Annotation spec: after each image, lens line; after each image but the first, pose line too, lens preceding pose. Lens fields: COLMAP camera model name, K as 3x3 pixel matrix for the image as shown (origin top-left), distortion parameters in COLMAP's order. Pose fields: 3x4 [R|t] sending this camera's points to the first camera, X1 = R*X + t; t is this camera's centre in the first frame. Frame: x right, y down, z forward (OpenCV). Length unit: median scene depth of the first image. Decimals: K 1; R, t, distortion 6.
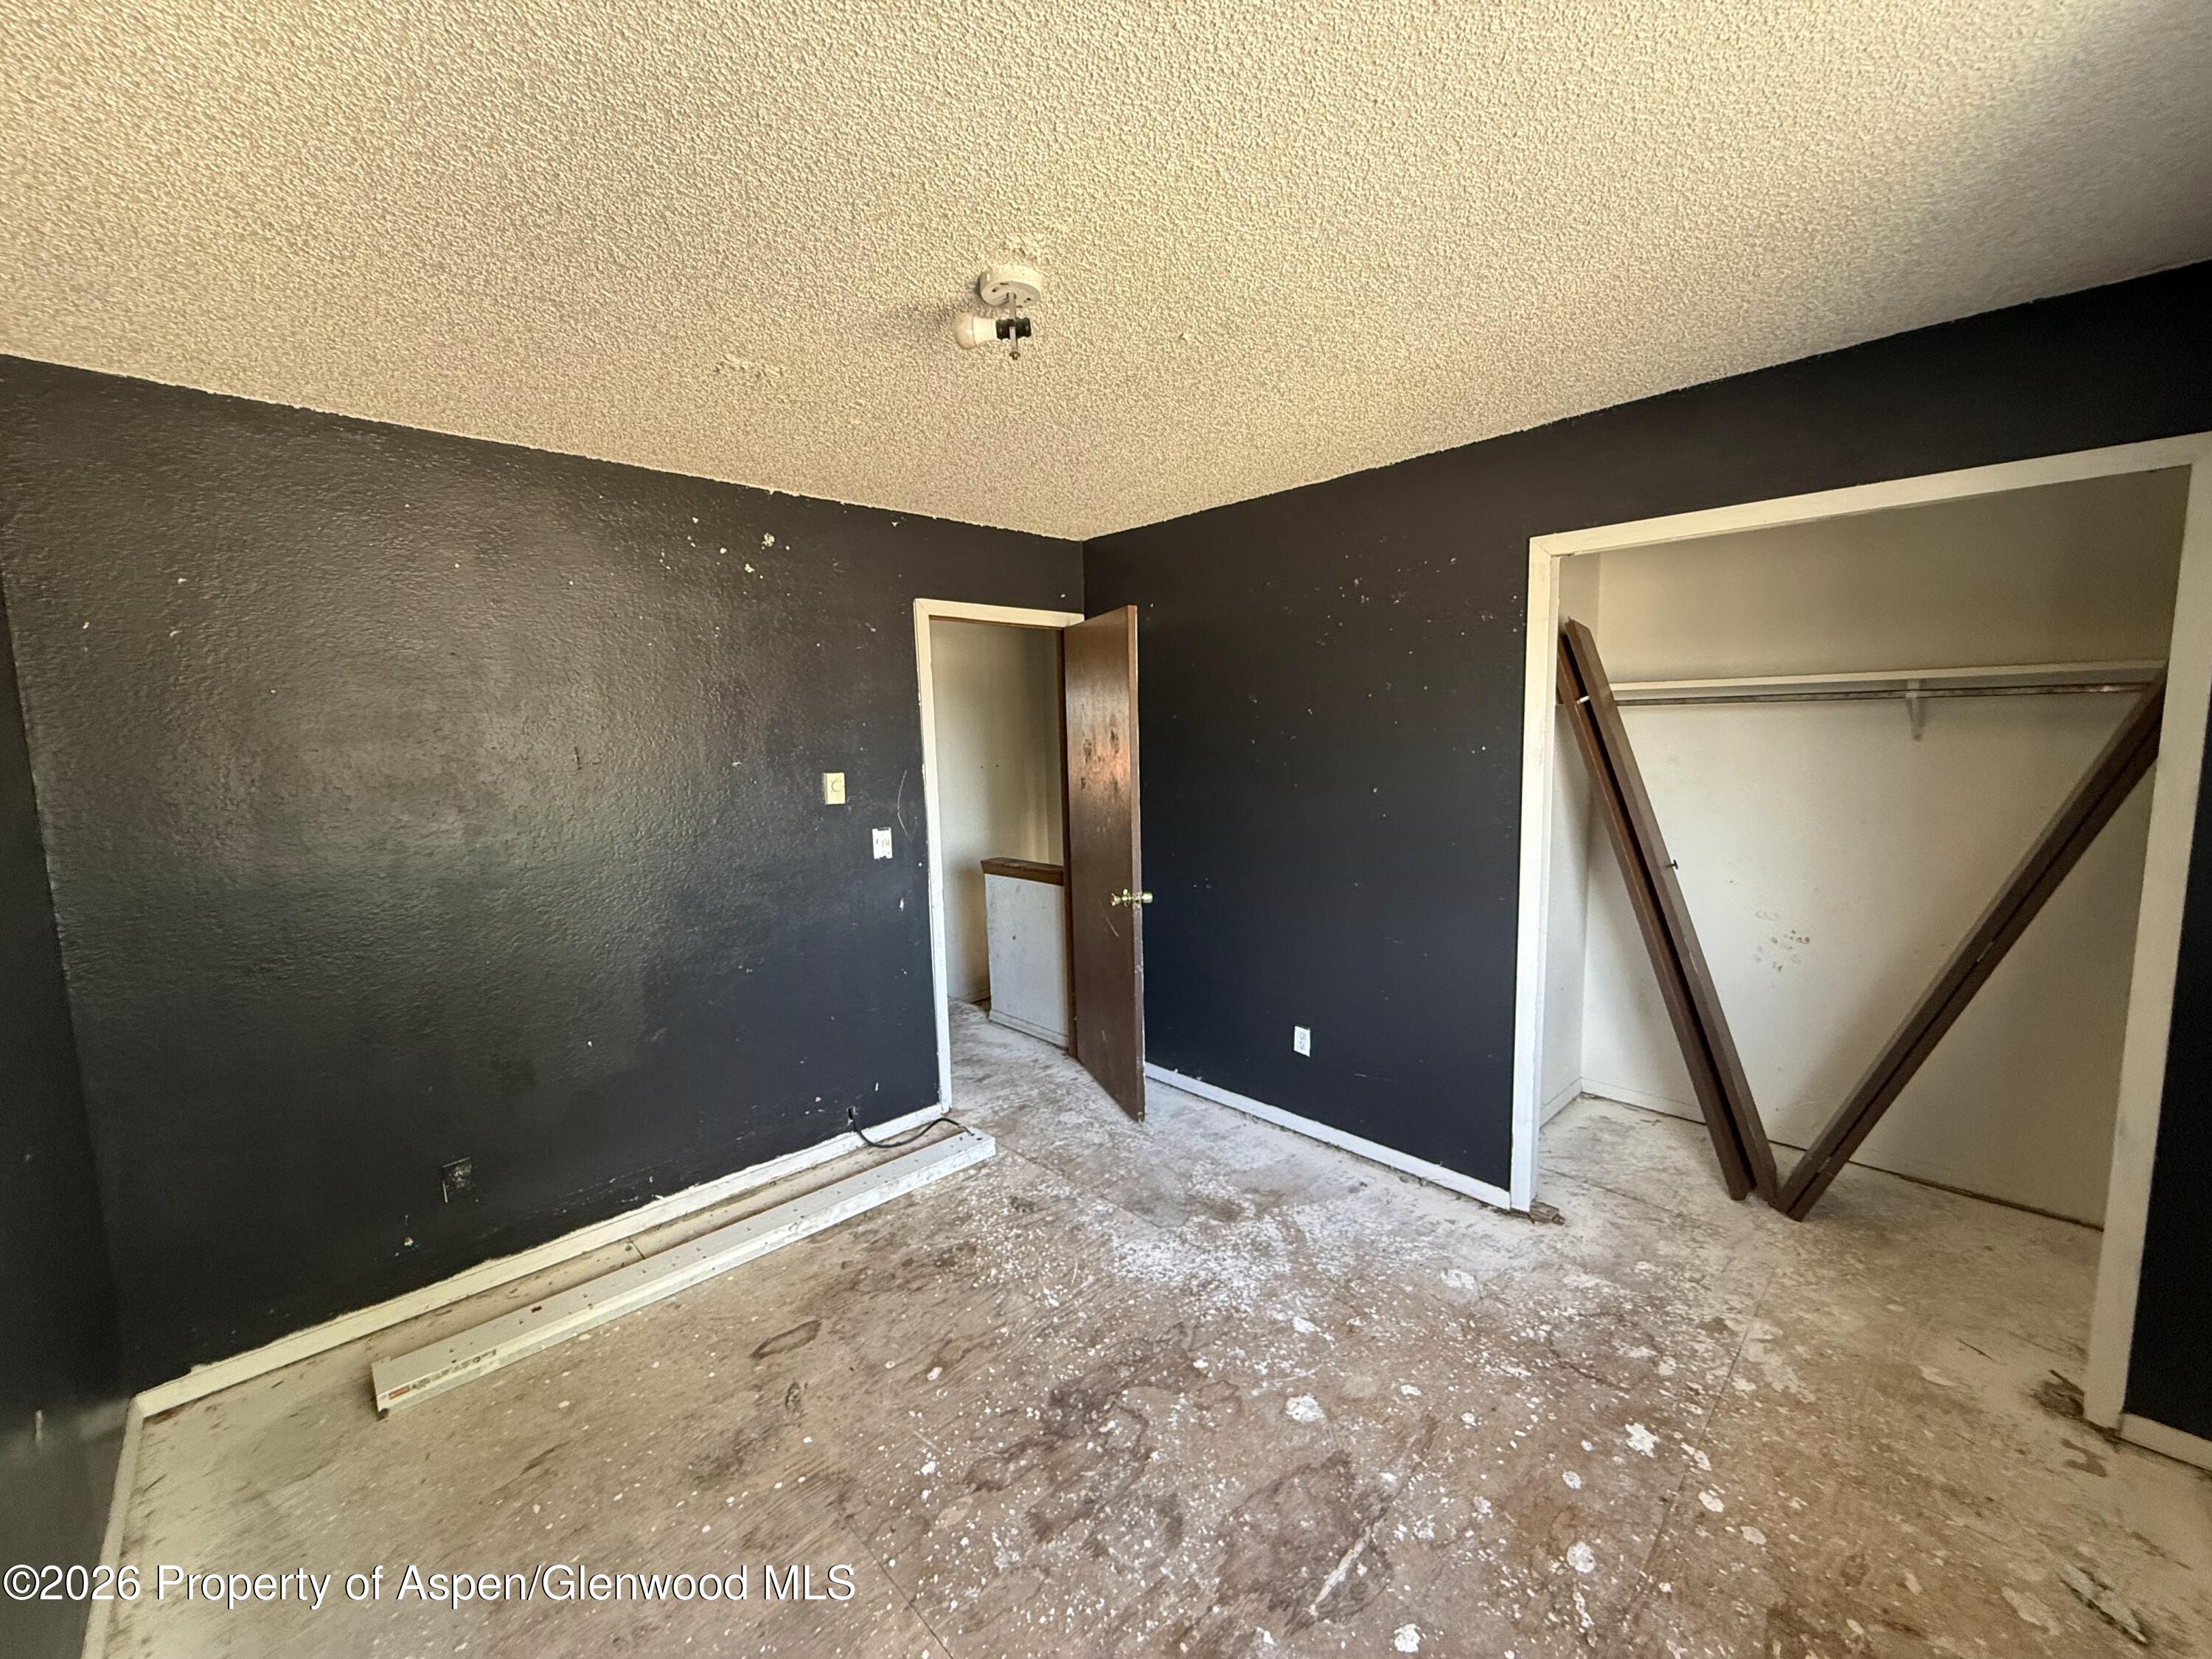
lens RADIAL K [[884.3, 0, 1106.0], [0, 884.3, 831.3], [0, 0, 1]] dist [-0.000341, 0.000316]
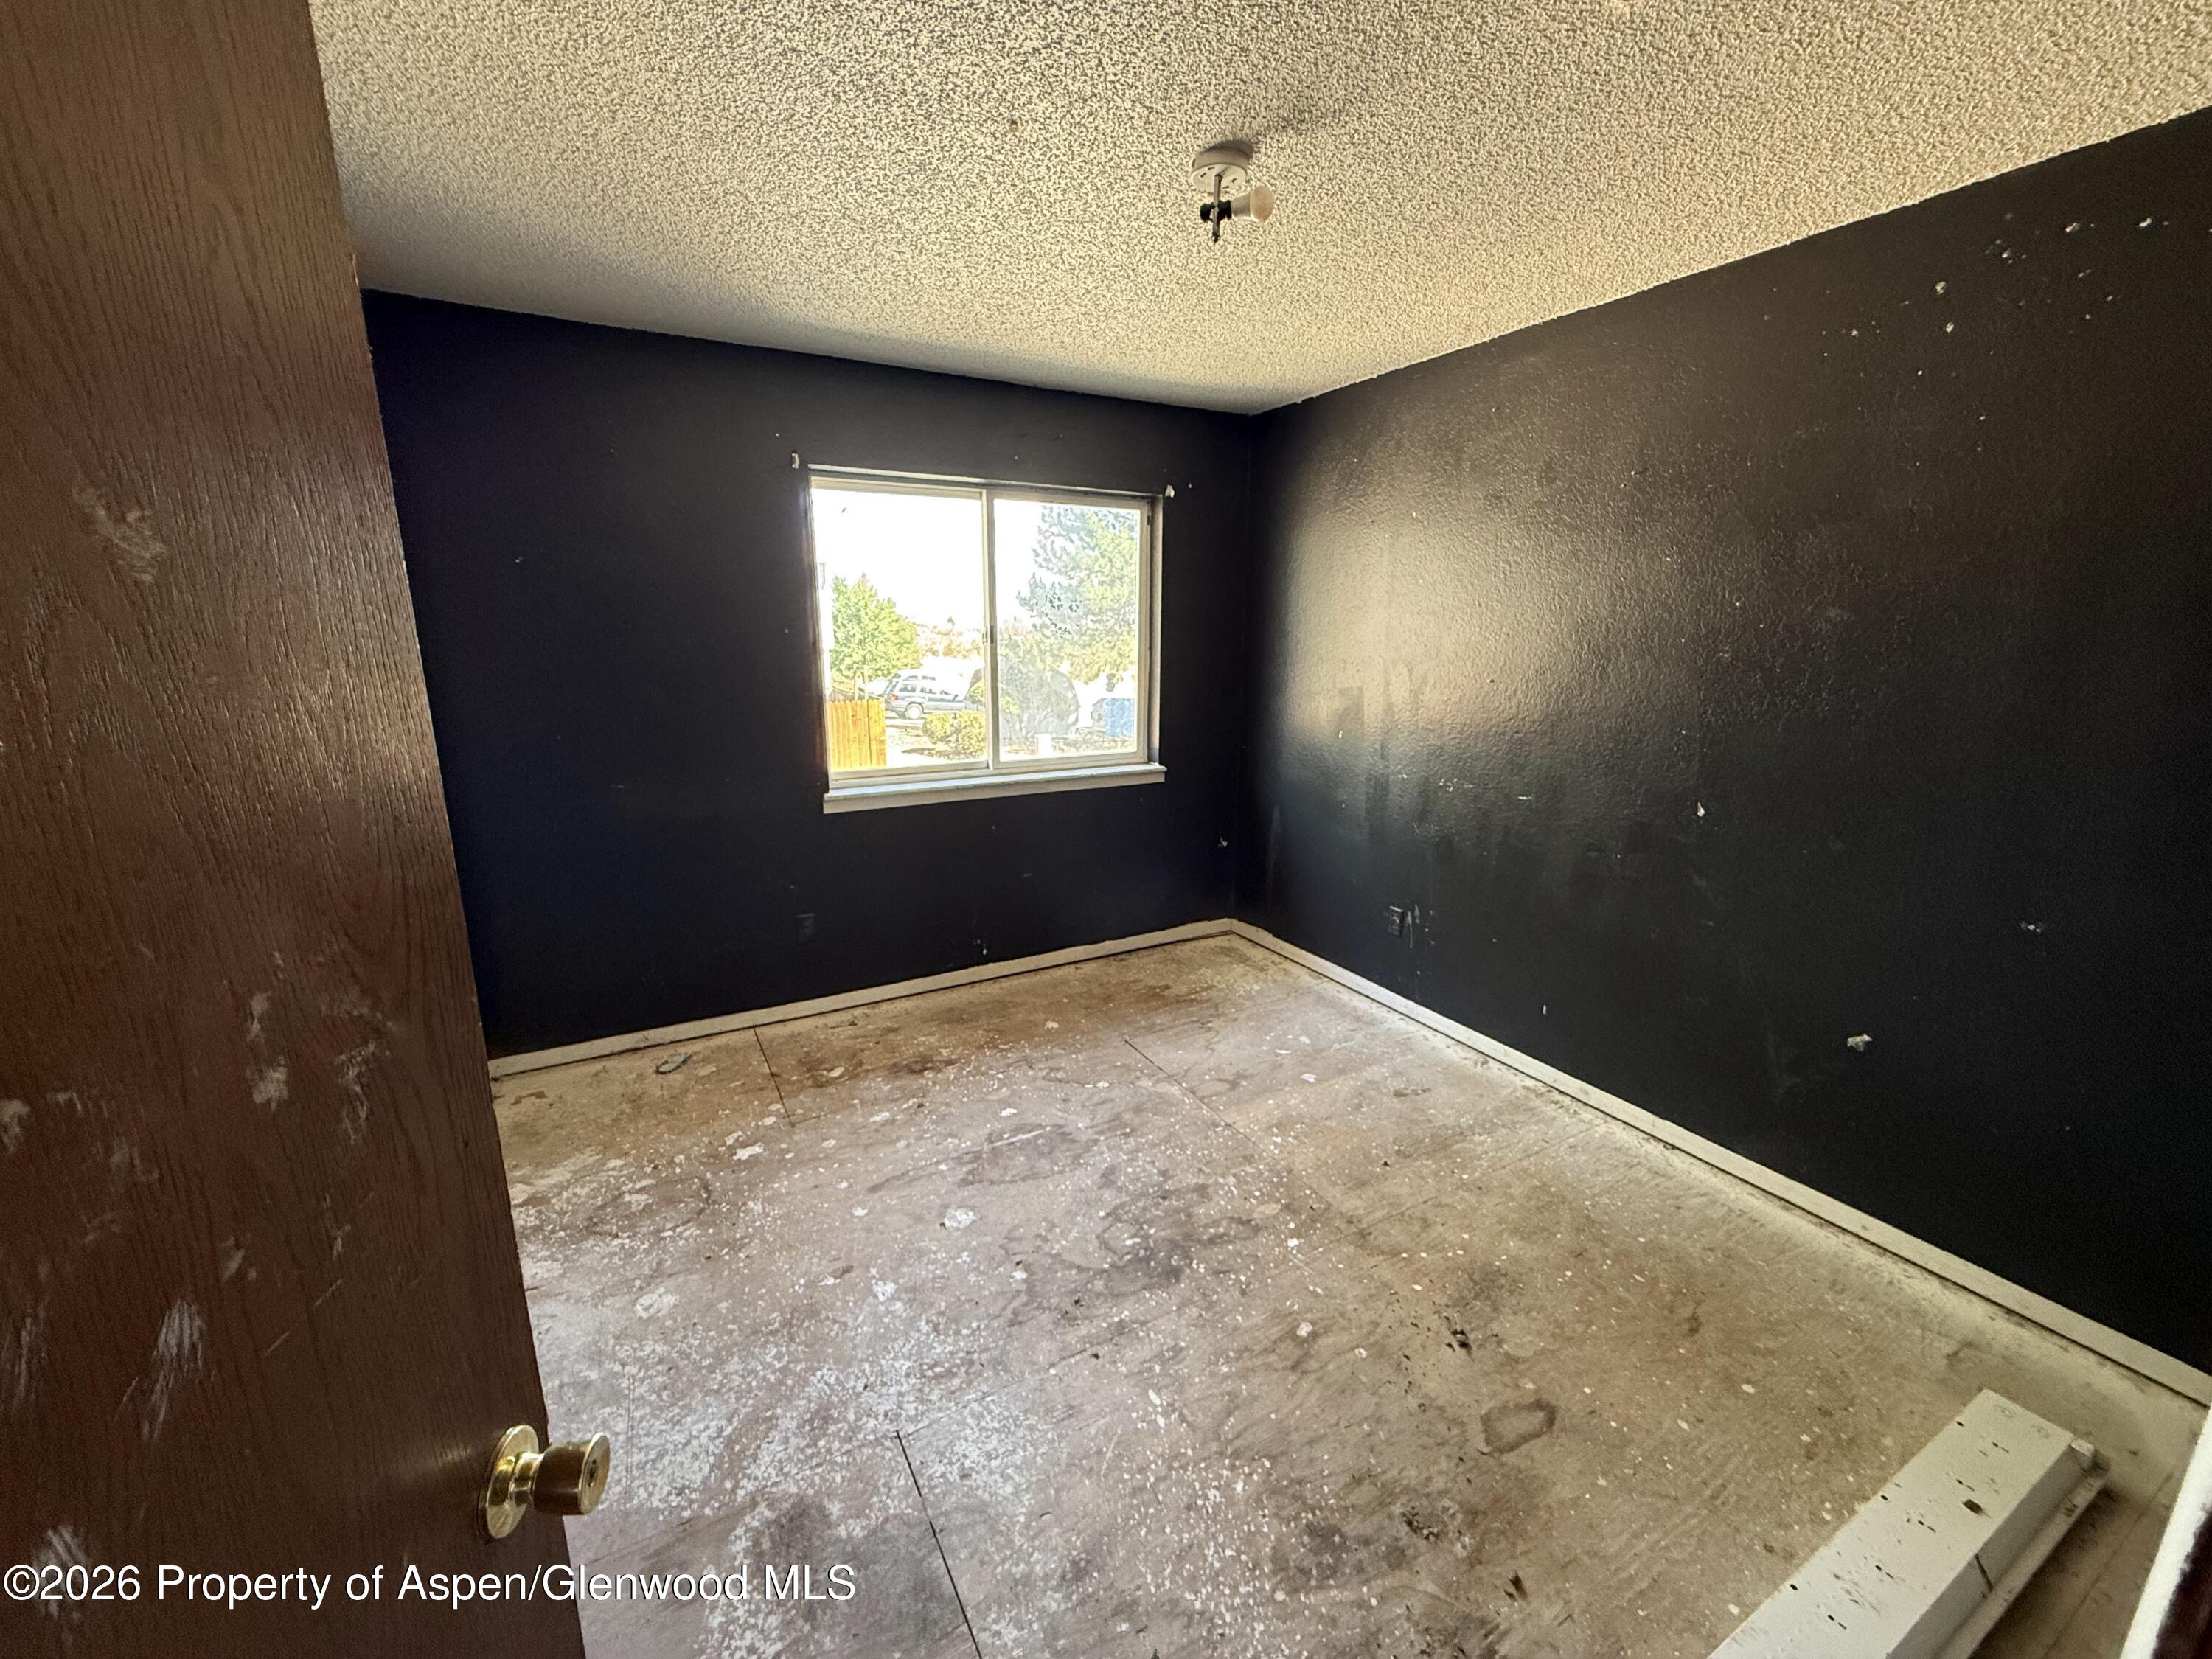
lens RADIAL K [[884.3, 0, 1103.2], [0, 884.3, 831.1], [0, 0, 1]] dist [-0.000341, 0.000316]
pose [[-0.964763, -0.038142, 0.260343, -0.218789], [0.051735, 0.942625, 0.329820, -0.165388], [-0.257986, 0.331667, -0.907436, 1.755561]]
